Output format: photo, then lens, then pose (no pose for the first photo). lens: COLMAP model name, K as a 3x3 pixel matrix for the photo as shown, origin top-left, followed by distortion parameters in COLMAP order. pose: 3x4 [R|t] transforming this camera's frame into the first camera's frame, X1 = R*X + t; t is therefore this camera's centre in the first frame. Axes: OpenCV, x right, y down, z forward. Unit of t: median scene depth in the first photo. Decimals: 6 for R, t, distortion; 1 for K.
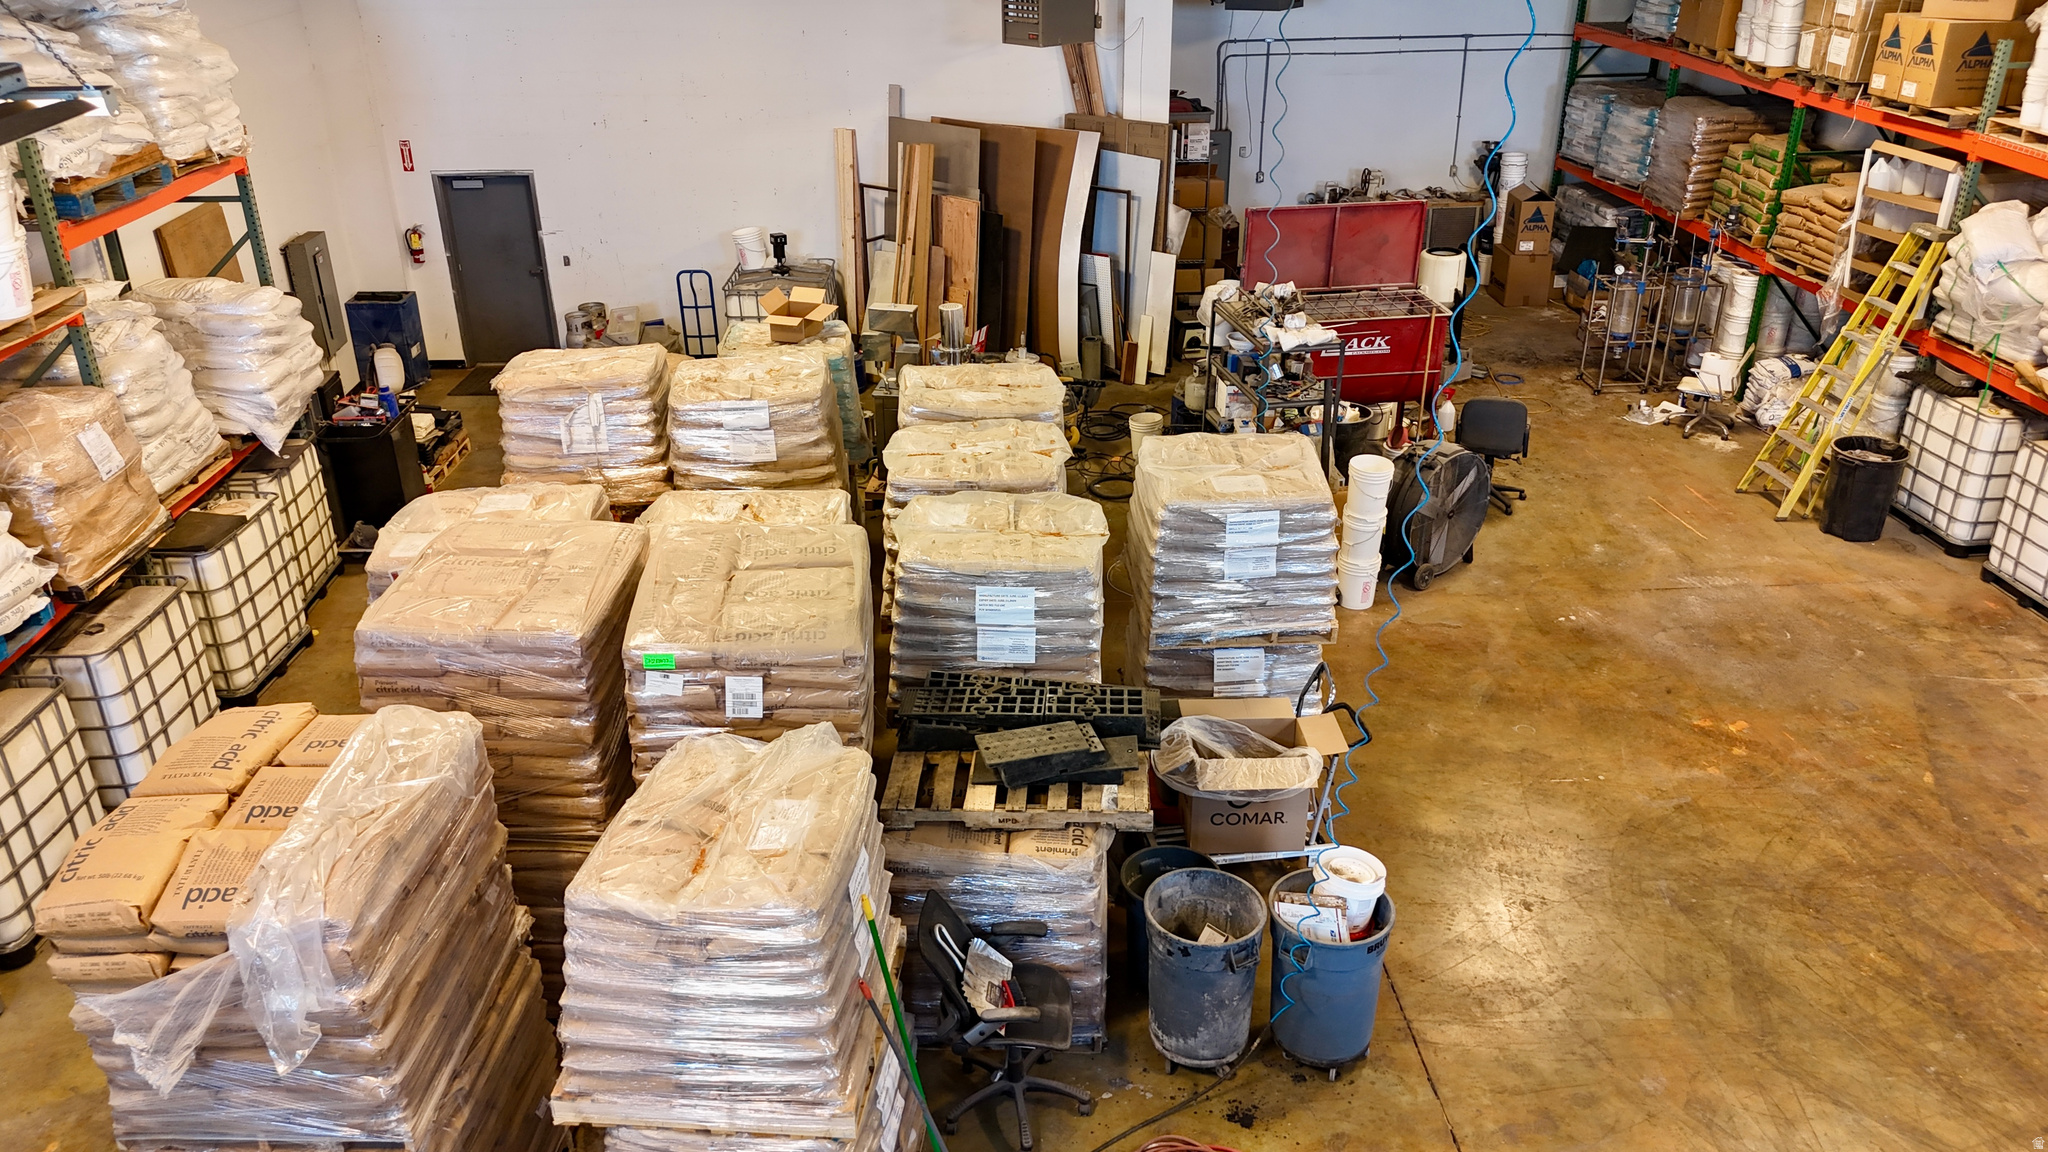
lens RADIAL K [[1511.0, 0, 1025.5], [0, 1511.0, 578.6], [0, 0, 1]] dist [0.074456, -0.074946]
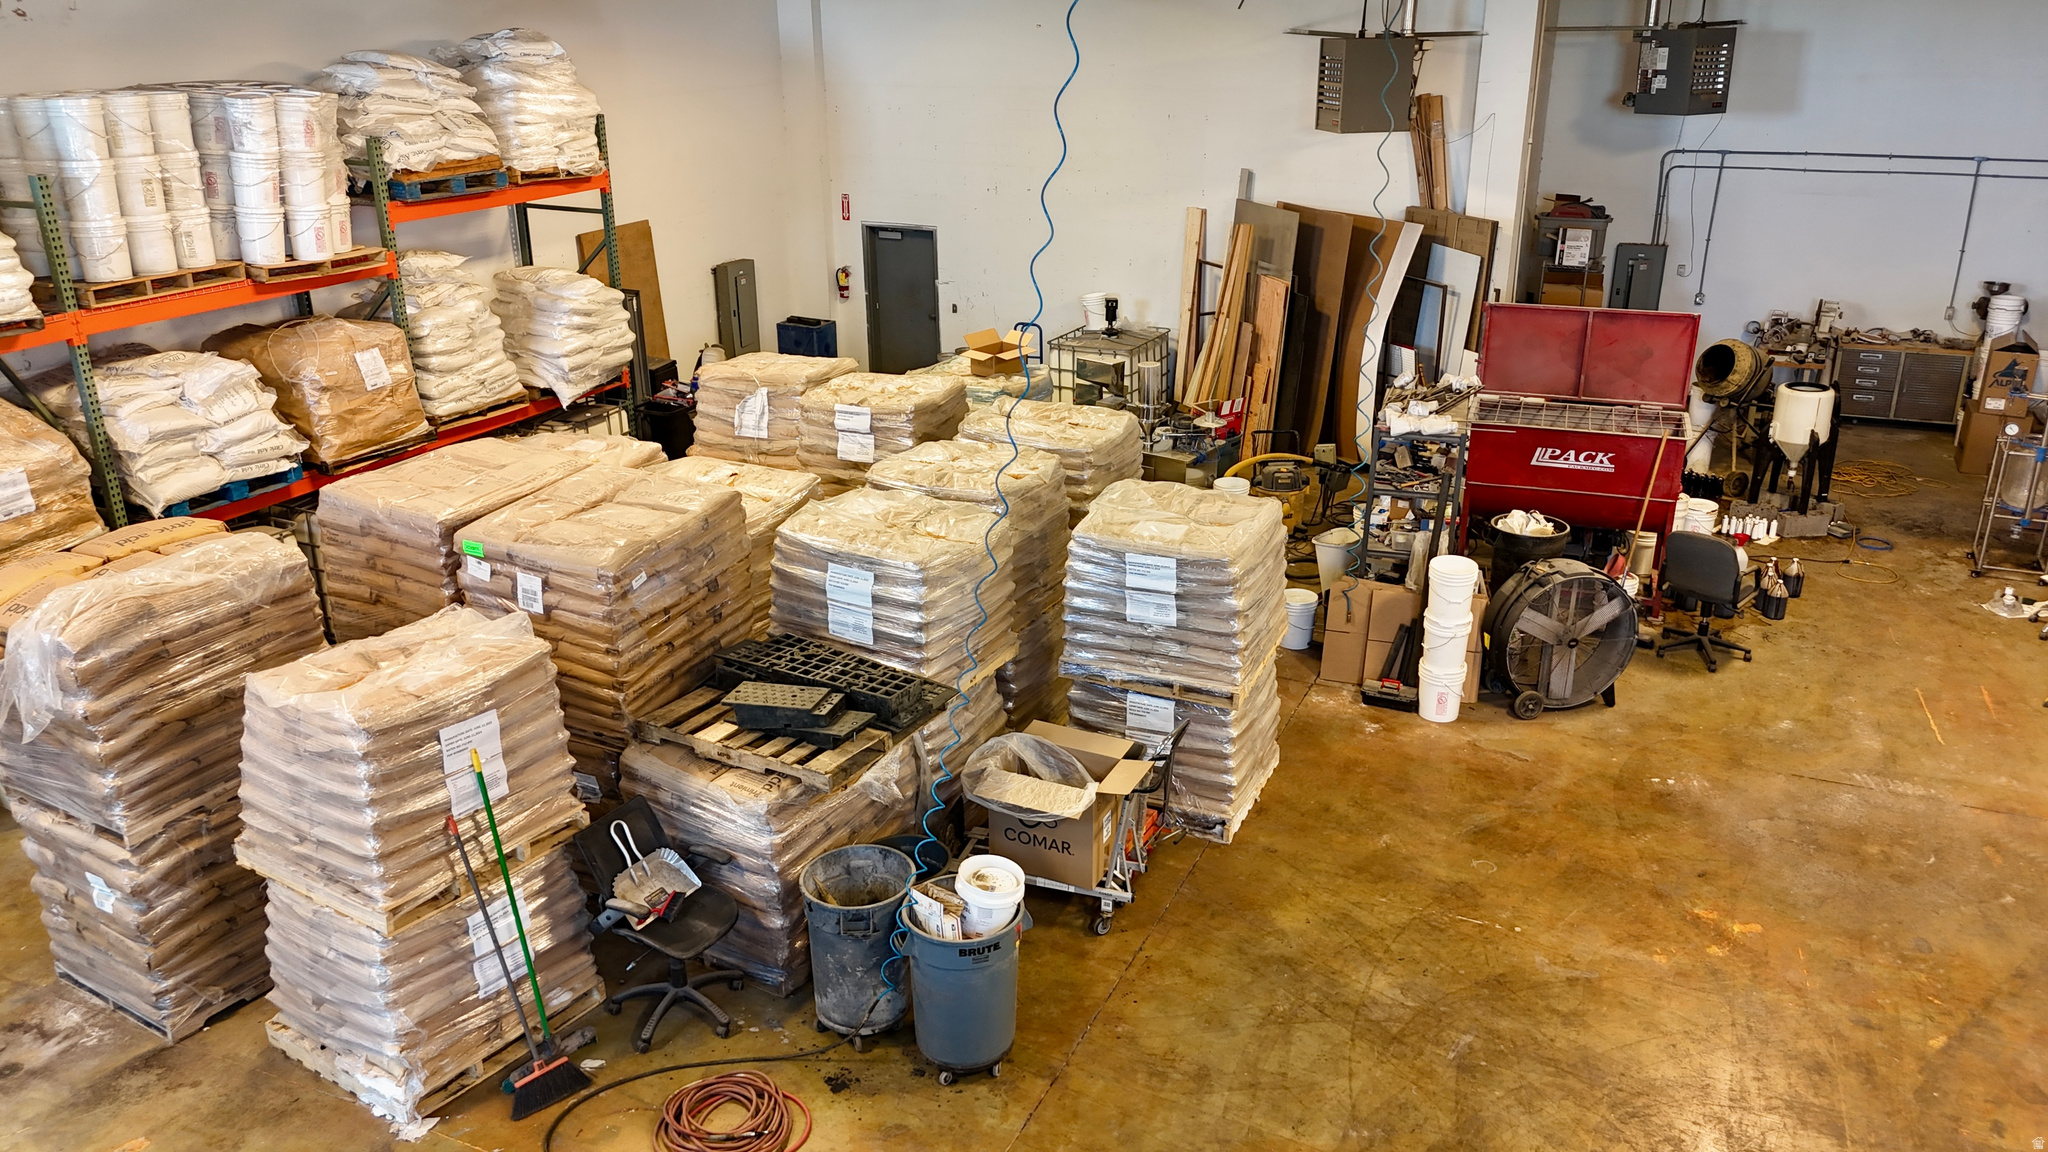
lens RADIAL K [[1511.0, 0, 1034.2], [0, 1511.0, 580.9], [0, 0, 1]] dist [0.074456, -0.074946]
pose [[0.883163, 0.173364, -0.435853, 0.366483], [-0.205103, 0.978383, -0.026437, 0.010230], [0.421848, 0.112743, 0.899629, 0.046535]]
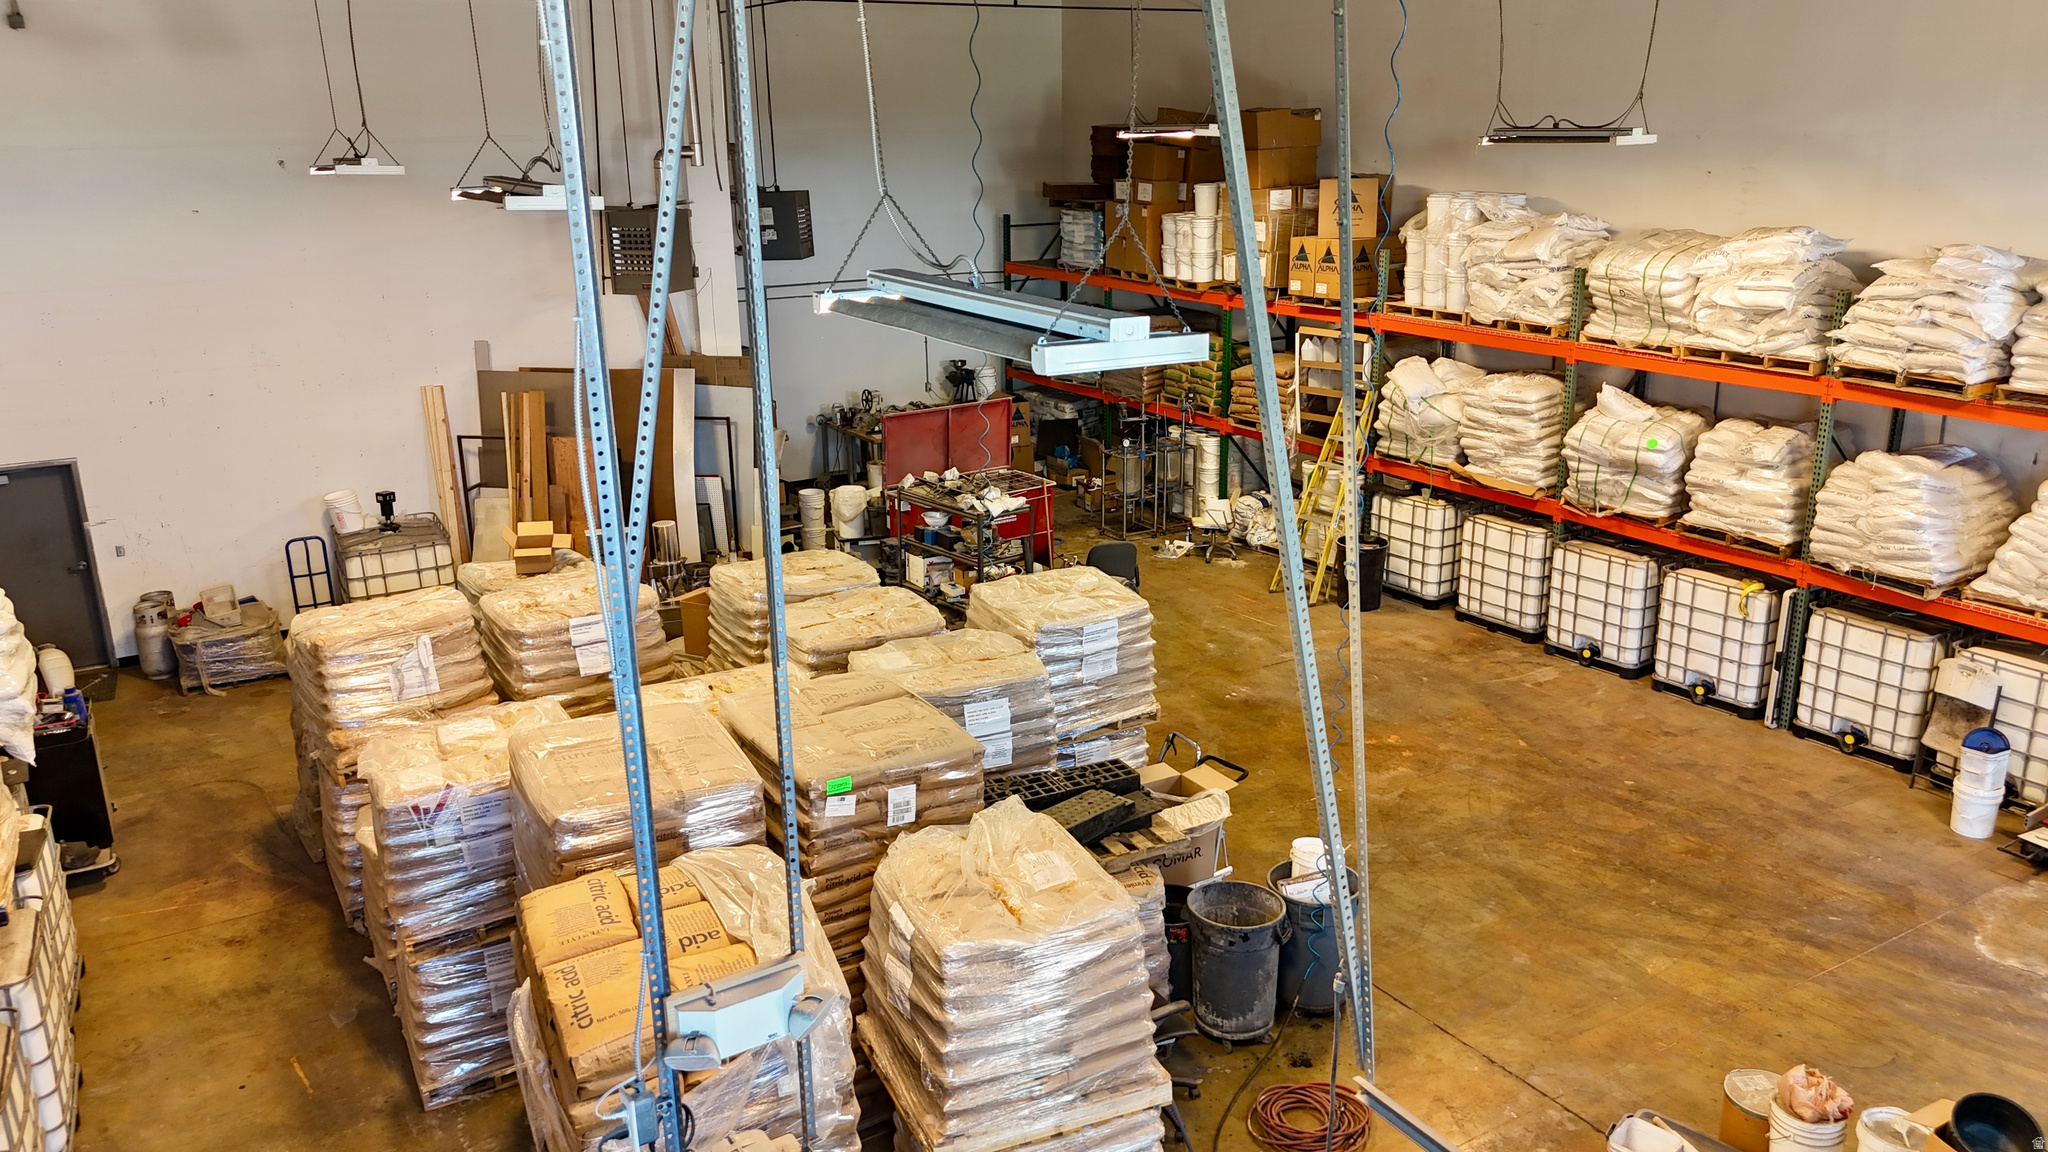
lens RADIAL K [[1511.0, 0, 1024.6], [0, 1511.0, 588.7], [0, 0, 1]] dist [0.074456, -0.074946]
pose [[0.880329, -0.144077, 0.451953, -0.321848], [0.211918, 0.971848, -0.102968, 0.030142], [-0.424395, 0.186423, 0.886079, -0.052263]]
